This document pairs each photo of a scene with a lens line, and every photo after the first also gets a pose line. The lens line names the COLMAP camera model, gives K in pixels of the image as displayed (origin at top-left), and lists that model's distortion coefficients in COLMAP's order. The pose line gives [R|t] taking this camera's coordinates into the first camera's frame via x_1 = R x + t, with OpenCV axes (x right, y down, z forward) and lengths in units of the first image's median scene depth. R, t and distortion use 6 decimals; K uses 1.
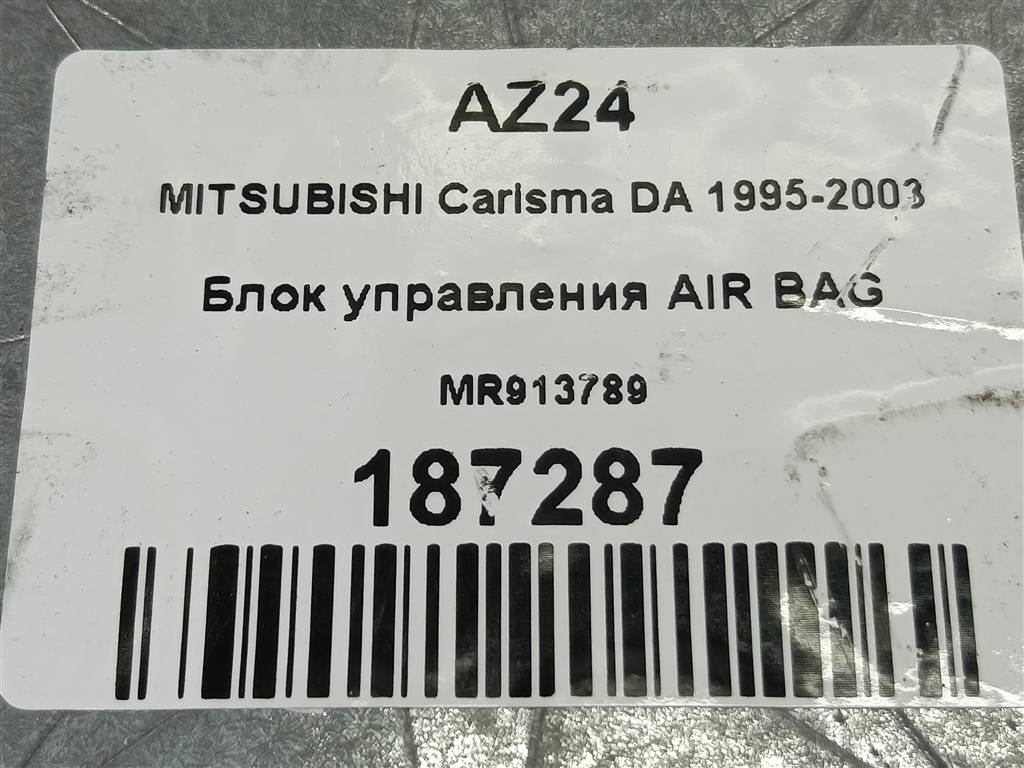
lens RADIAL K [[1706.8, 0, 512.0], [0, 1706.8, 384.0], [0, 0, 1]] dist [0.184097, -0.136778]
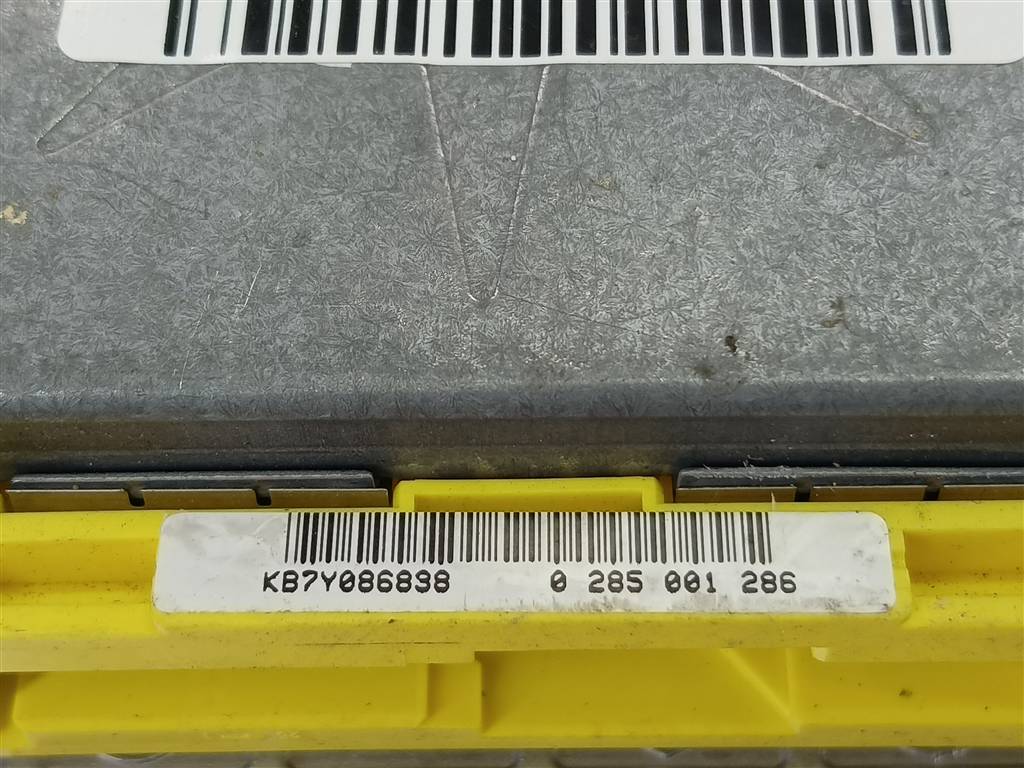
lens RADIAL K [[1706.8, 0, 512.0], [0, 1706.8, 384.0], [0, 0, 1]] dist [0.184097, -0.136778]
pose [[0.999522, 0.017725, -0.025337, 0.024515], [-0.022282, 0.981001, -0.192721, 0.598556], [0.021440, 0.193193, 0.980926, -0.035450]]
